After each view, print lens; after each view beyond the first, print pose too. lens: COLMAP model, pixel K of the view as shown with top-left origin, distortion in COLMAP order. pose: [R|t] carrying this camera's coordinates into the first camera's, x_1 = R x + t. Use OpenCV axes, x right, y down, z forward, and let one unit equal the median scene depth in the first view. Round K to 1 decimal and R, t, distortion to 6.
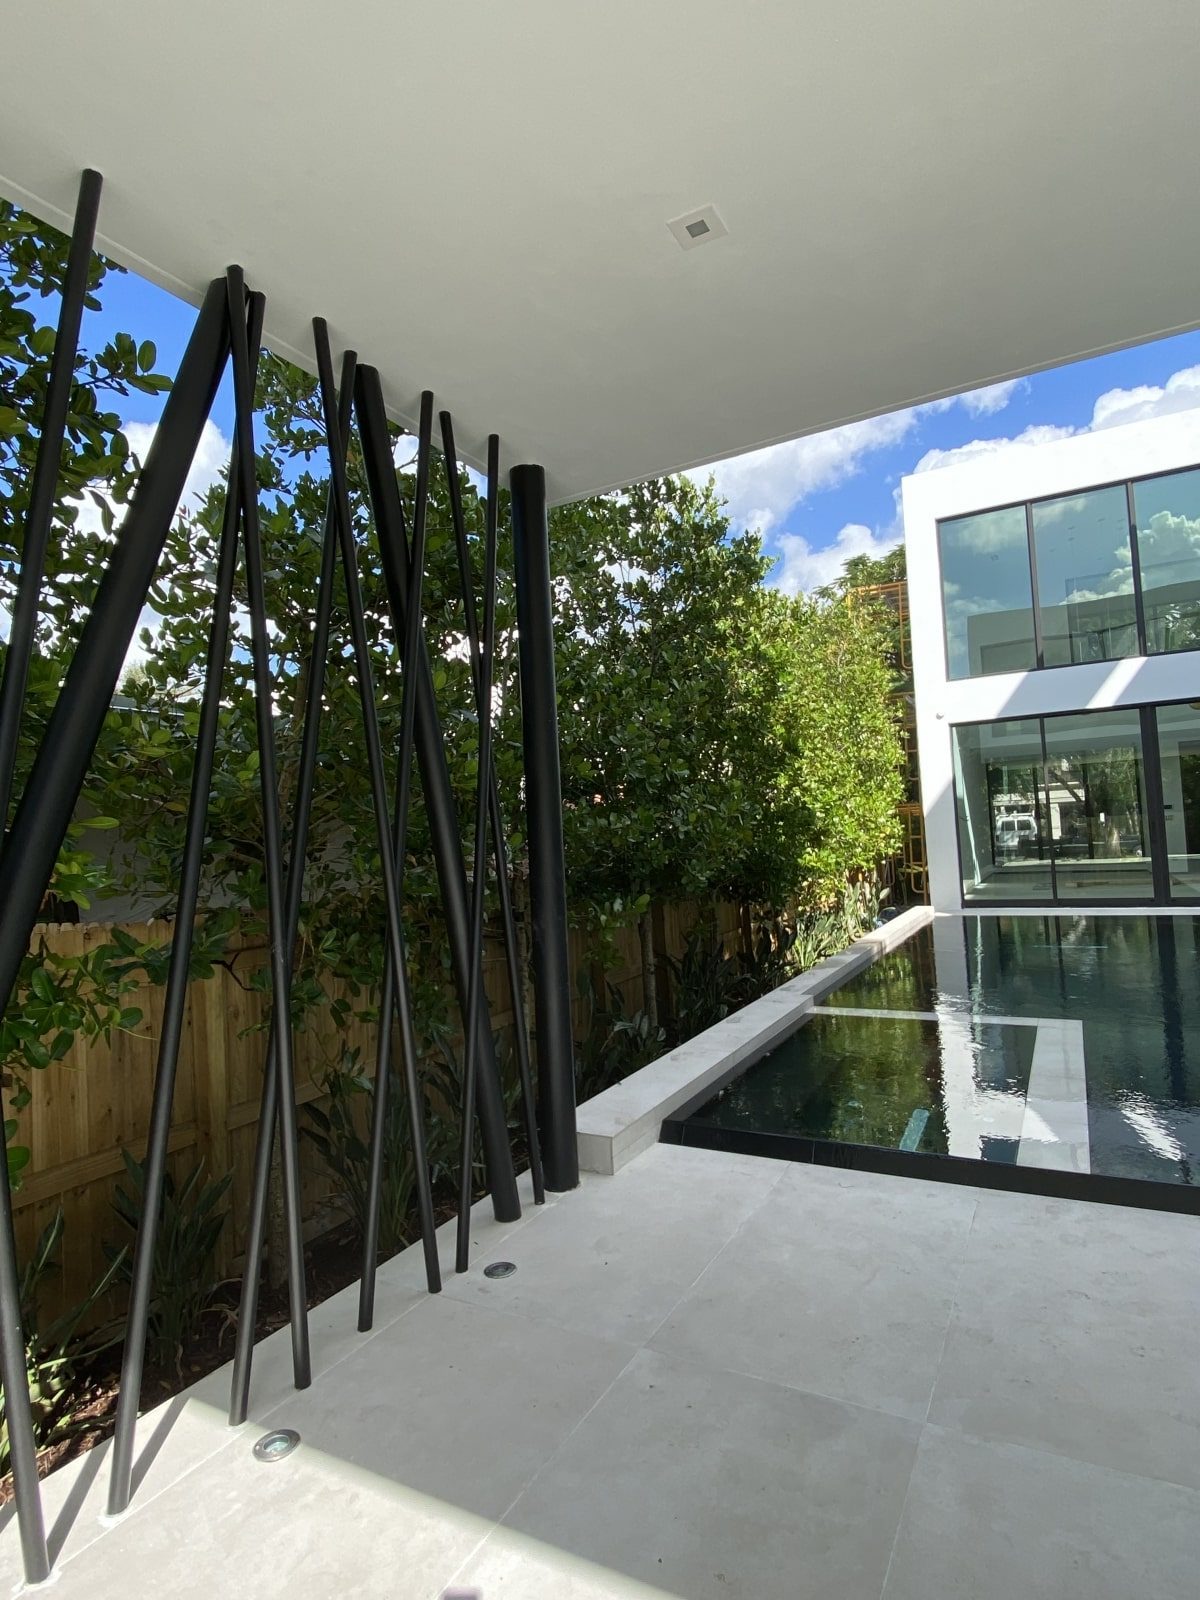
lens RADIAL K [[853.6, 0, 600.0], [0, 853.6, 800.0], [0, 0, 1]] dist [-0.000506, -0.000089]
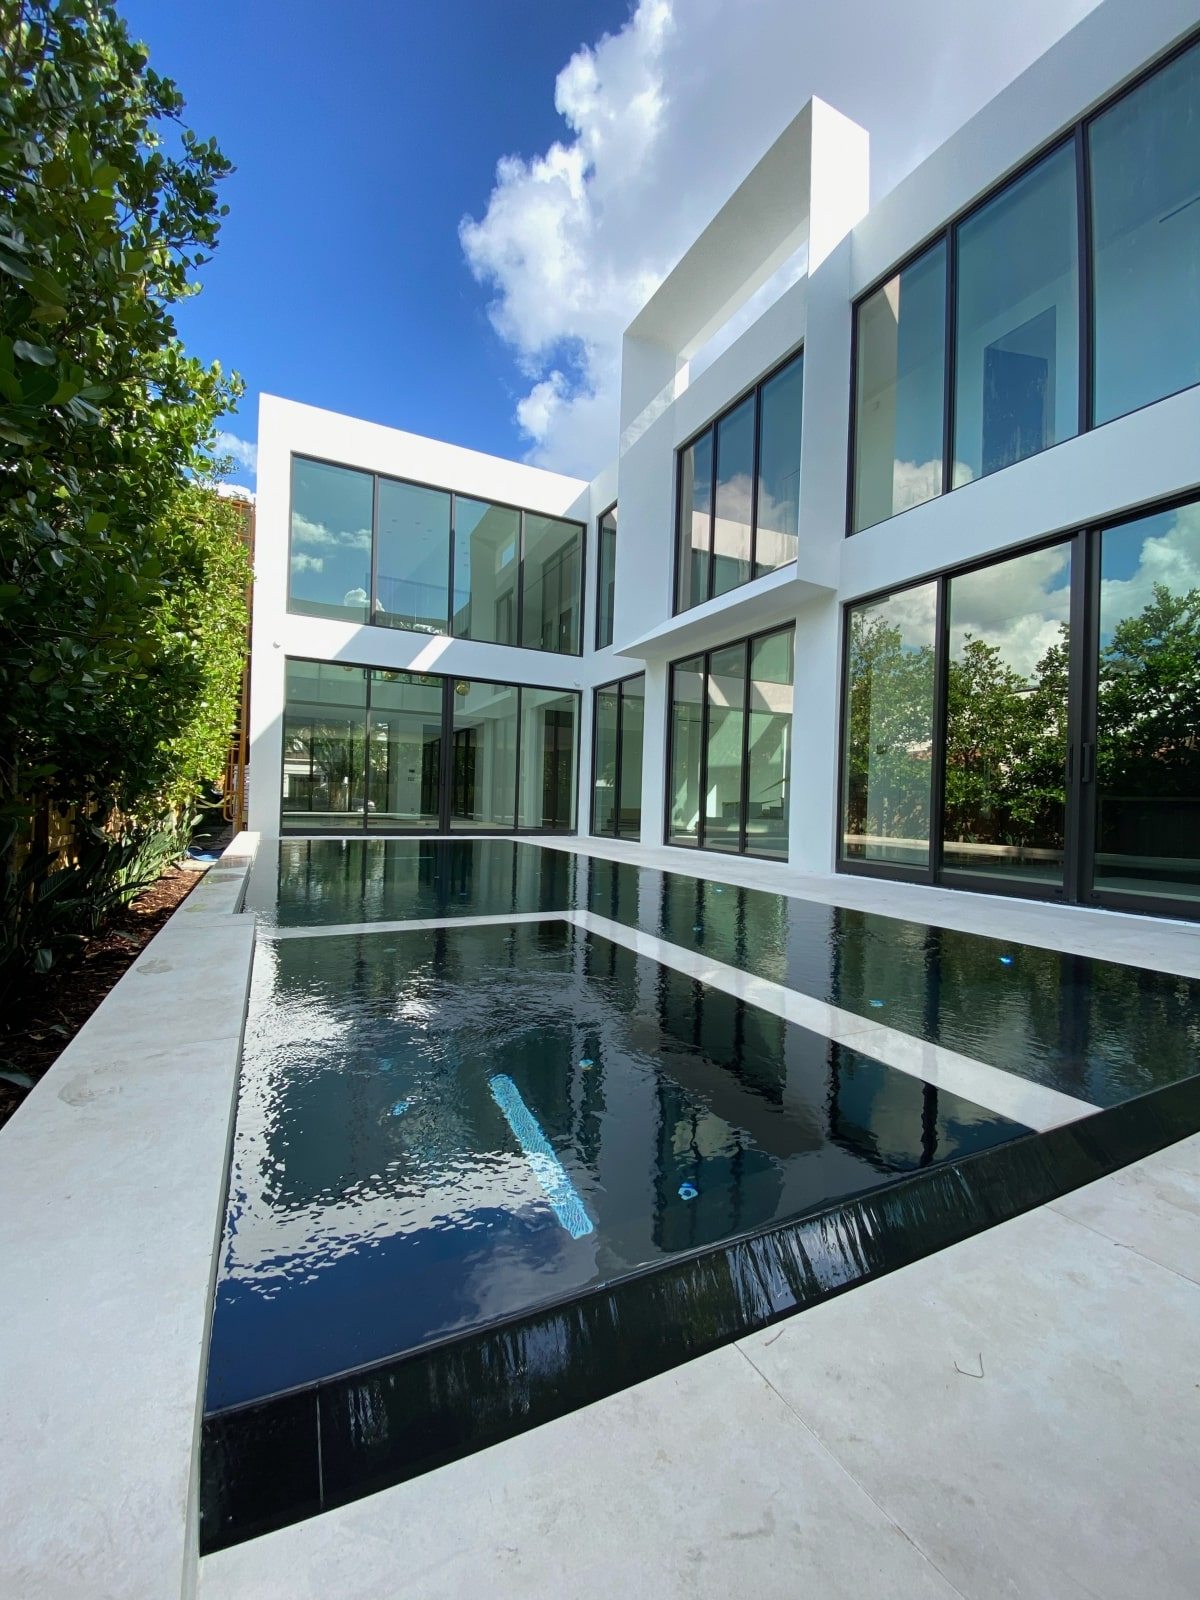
lens RADIAL K [[652.1, 0, 600.0], [0, 652.1, 800.0], [0, 0, 1]] dist [0.000416, 0.000017]
pose [[0.560064, 0.072098, 0.825306, -0.006975], [-0.096546, 0.995098, -0.021413, 0.064149], [-0.822804, -0.067687, 0.564280, 0.257558]]
